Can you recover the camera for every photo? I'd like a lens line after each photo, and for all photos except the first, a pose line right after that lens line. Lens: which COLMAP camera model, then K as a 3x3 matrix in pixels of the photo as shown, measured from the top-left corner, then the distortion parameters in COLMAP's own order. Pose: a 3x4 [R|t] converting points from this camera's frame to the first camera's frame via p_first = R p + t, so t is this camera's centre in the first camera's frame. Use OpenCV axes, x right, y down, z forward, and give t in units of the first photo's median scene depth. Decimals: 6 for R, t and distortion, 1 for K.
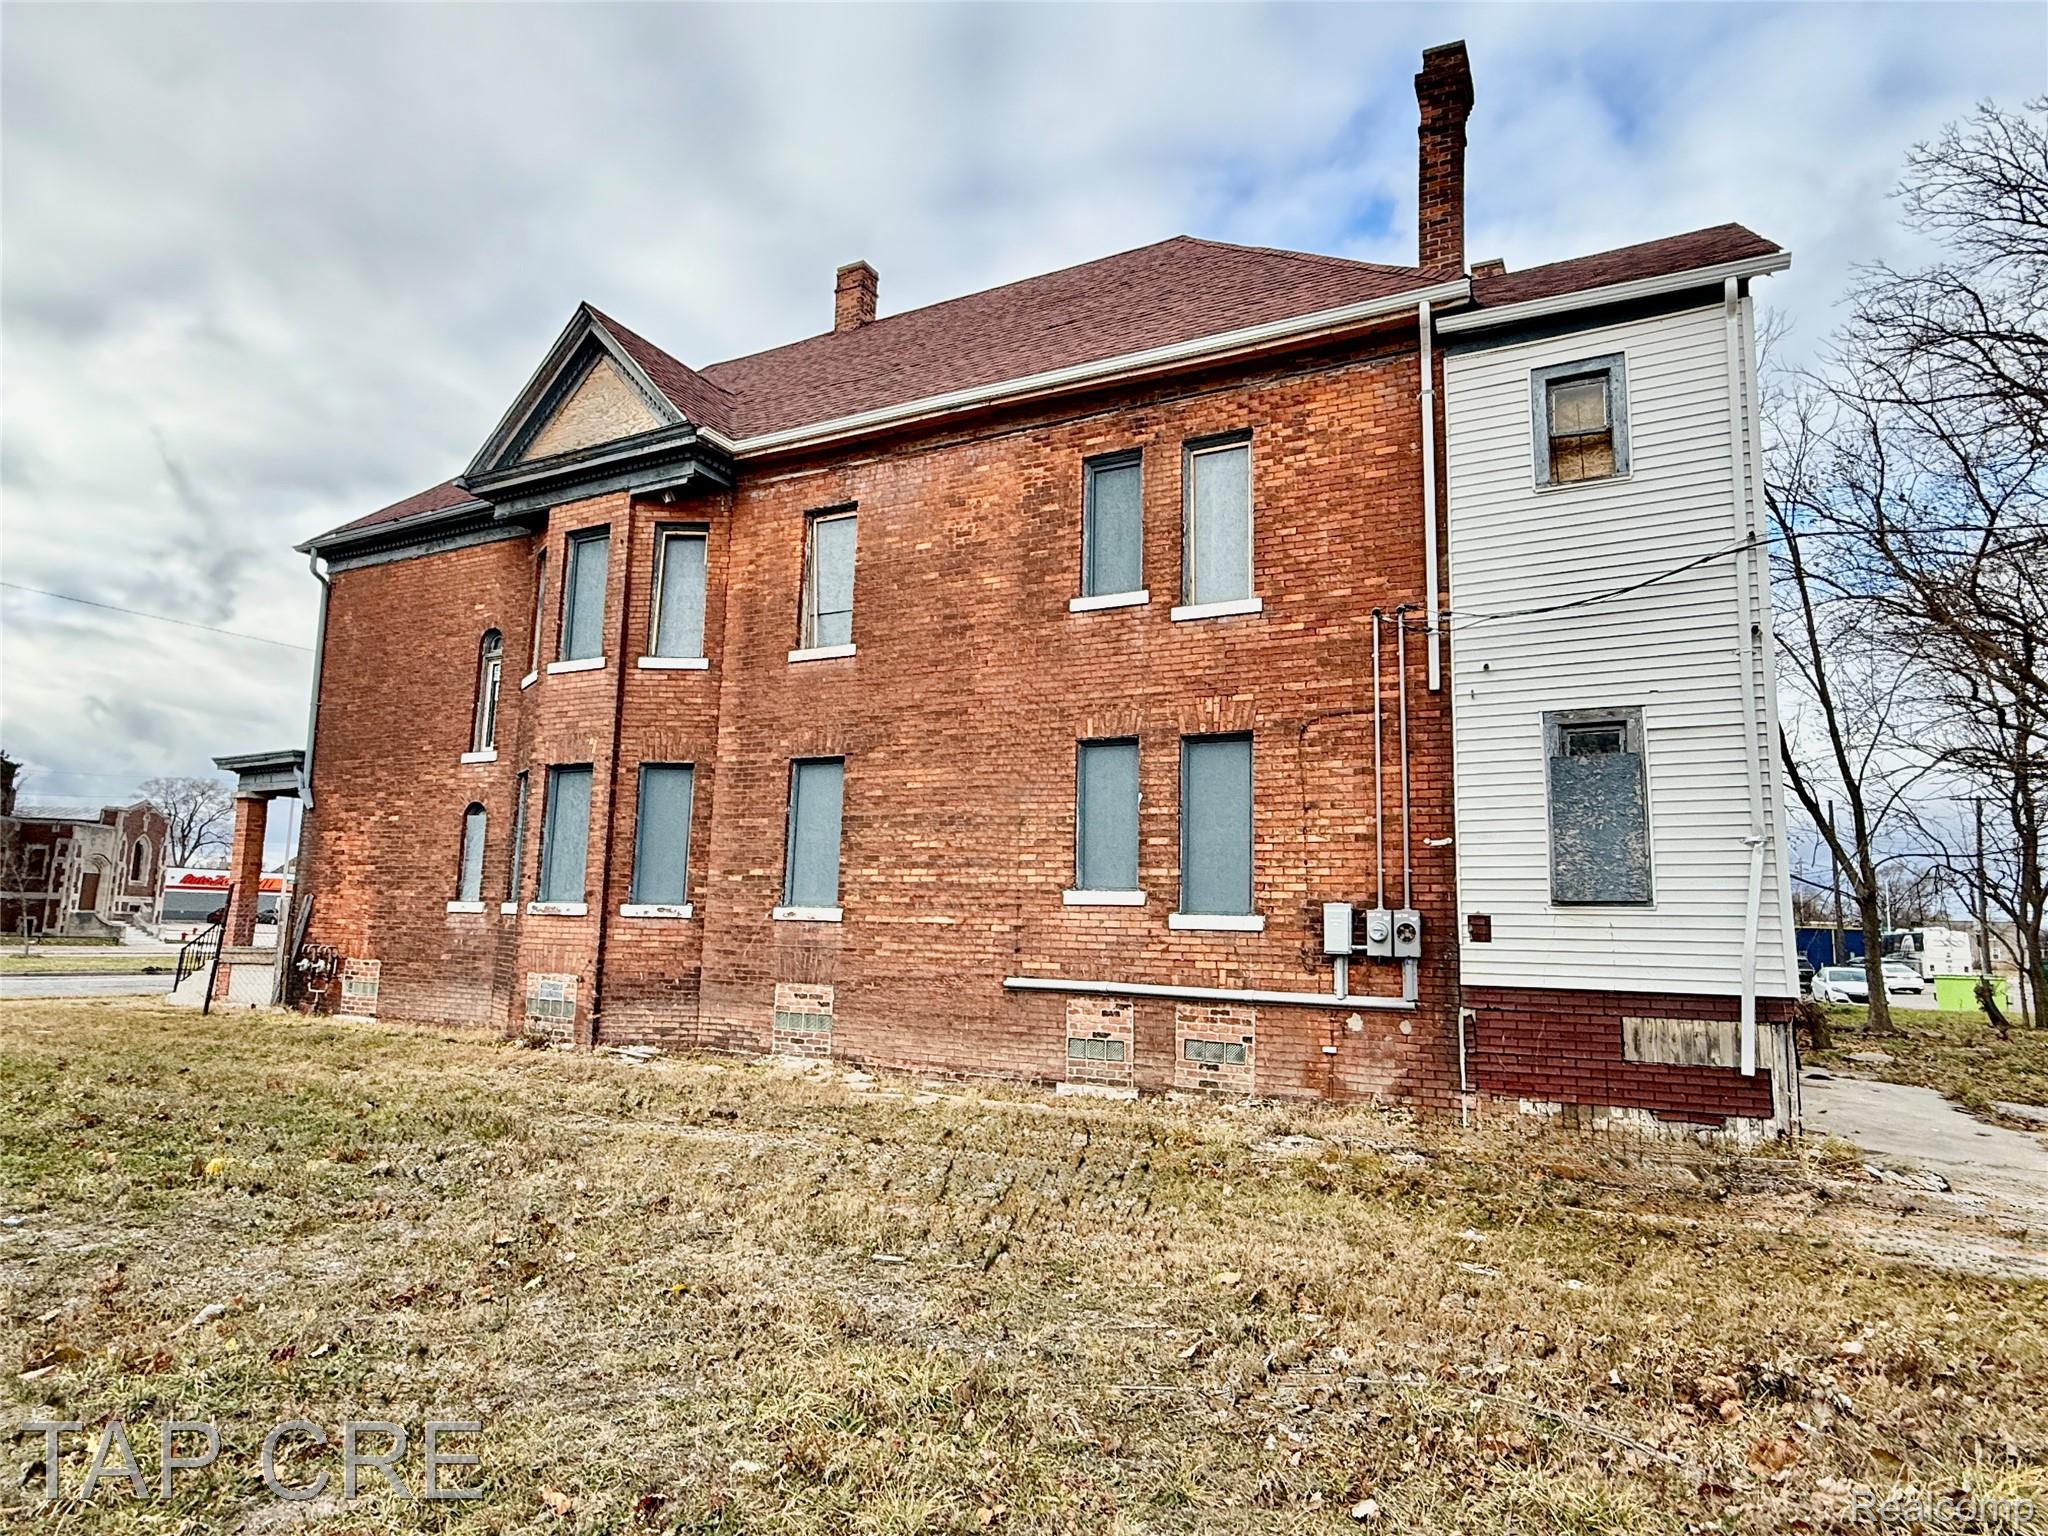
lens RADIAL K [[1152.0, 0, 1013.7], [0, 1152.0, 775.1], [0, 0, 1]] dist [0.003073, 0.000647]
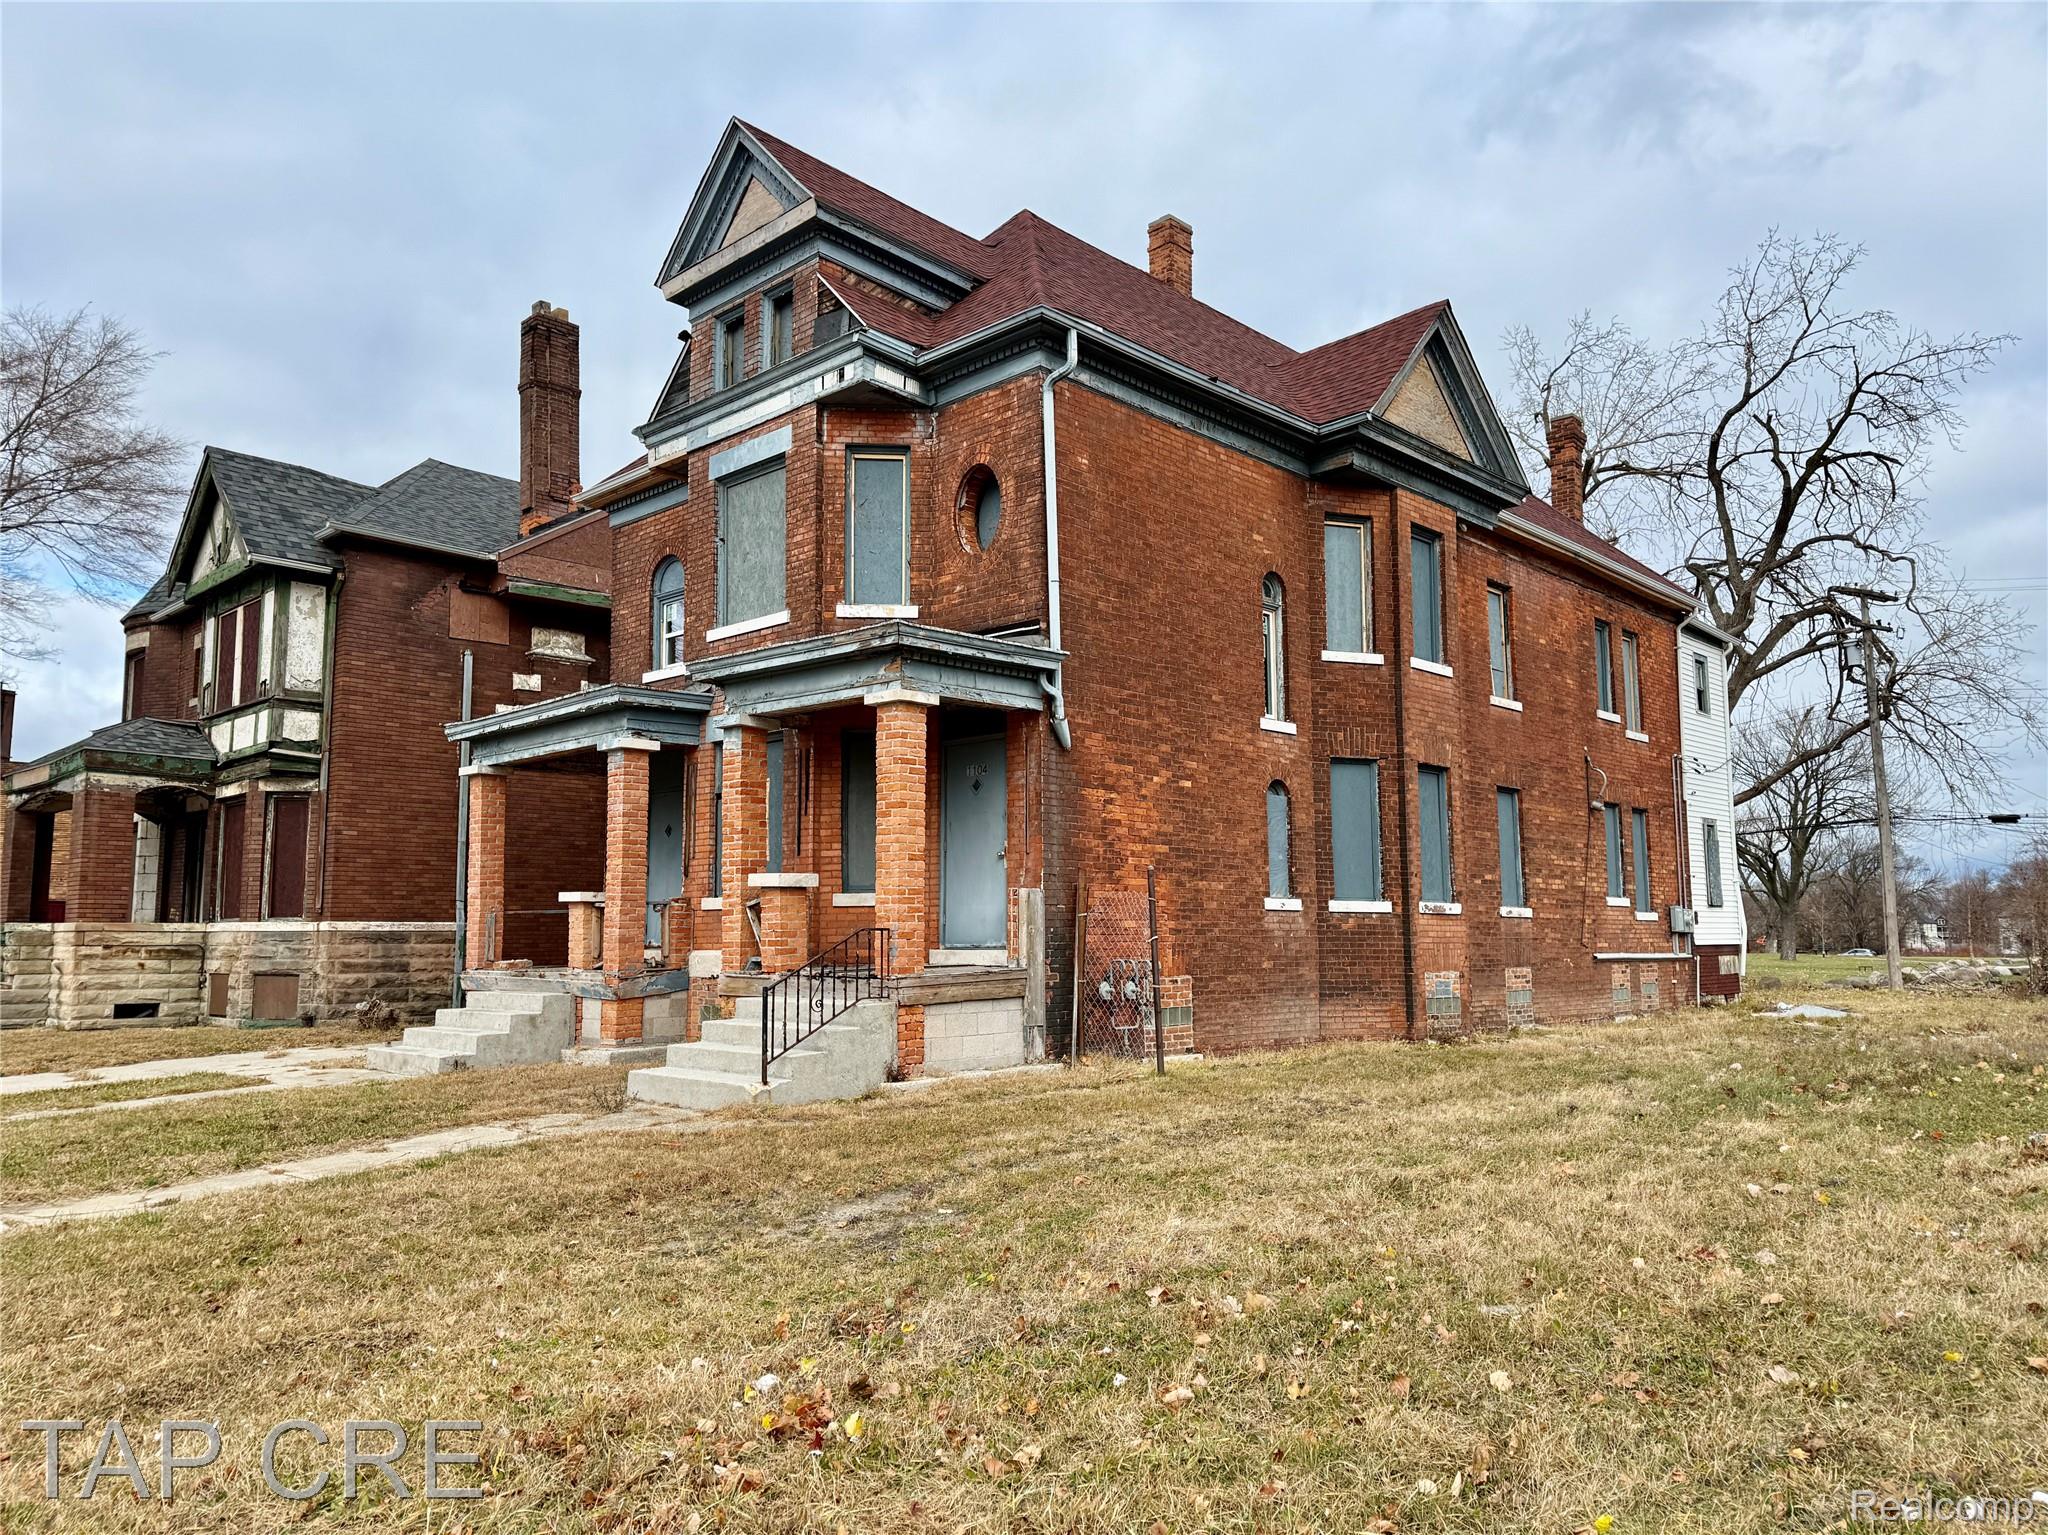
lens RADIAL K [[1435.9, 0, 1034.5], [0, 1435.9, 789.7], [0, 0, 1]] dist [0.065441, -0.068282]
pose [[0.278211, 0.073494, 0.957704, -1.463022], [-0.121147, 0.991791, -0.040917, 0.091601], [-0.952849, -0.104640, 0.284831, 0.839220]]
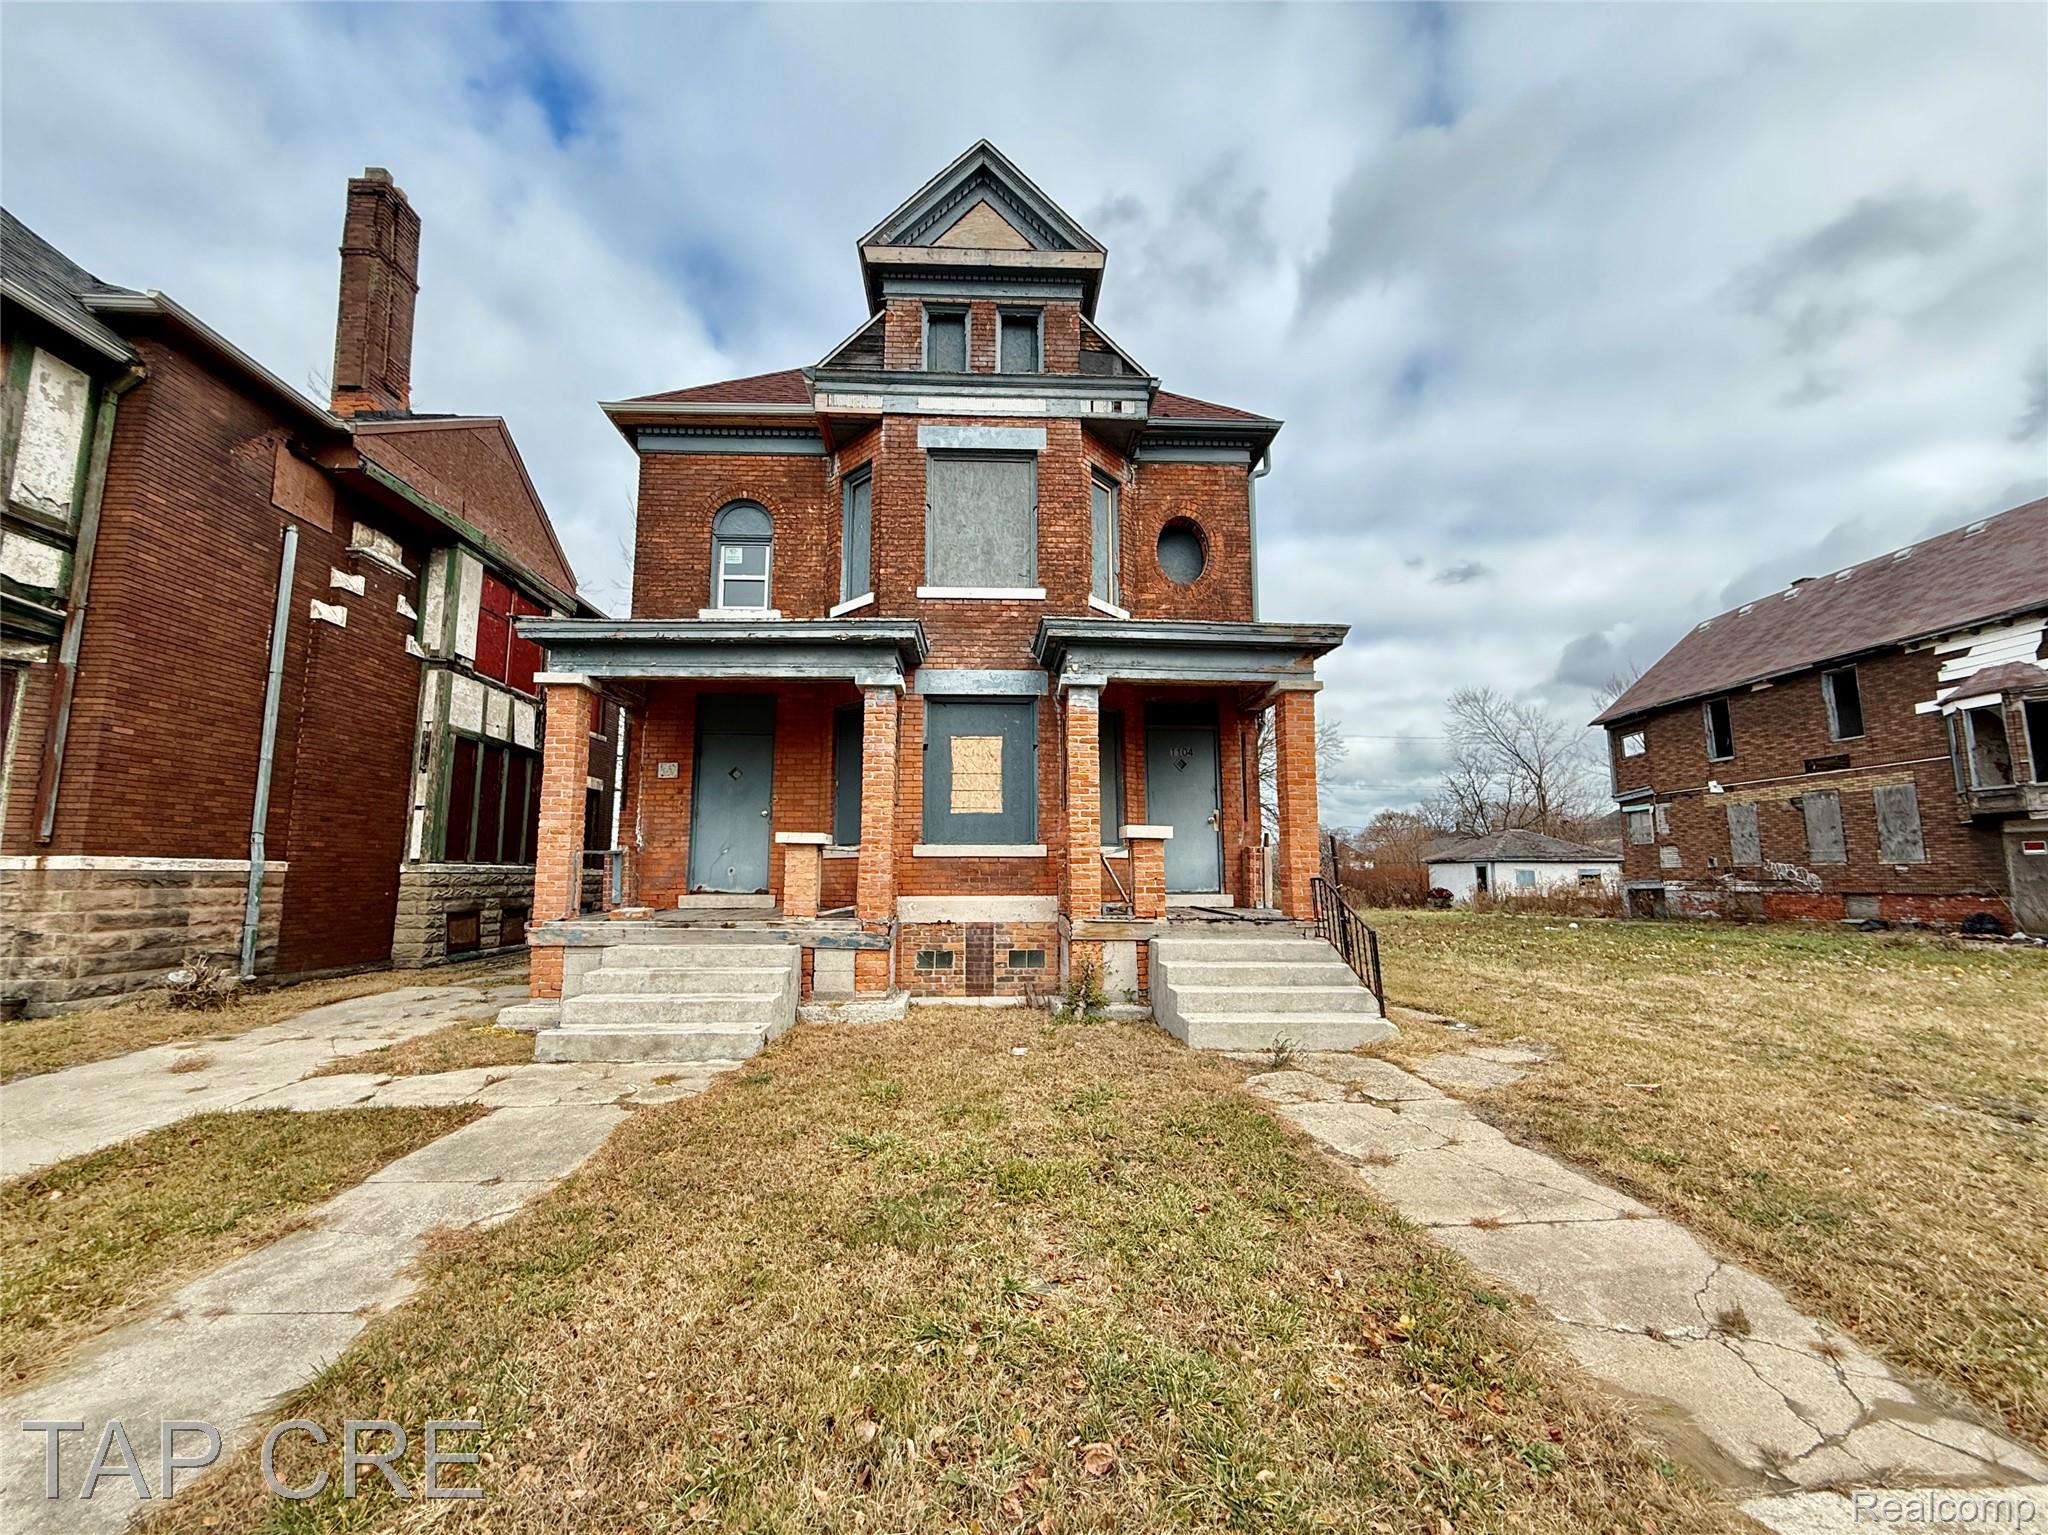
lens RADIAL K [[818.5, 0, 1016.9], [0, 818.5, 771.6], [0, 0, 1]] dist [-0.001783, 0.002135]
pose [[-0.495262, 0.086532, 0.864423, -1.140655], [-0.131294, 0.976142, -0.172939, 0.182883], [-0.858765, -0.199143, -0.472085, 1.482099]]
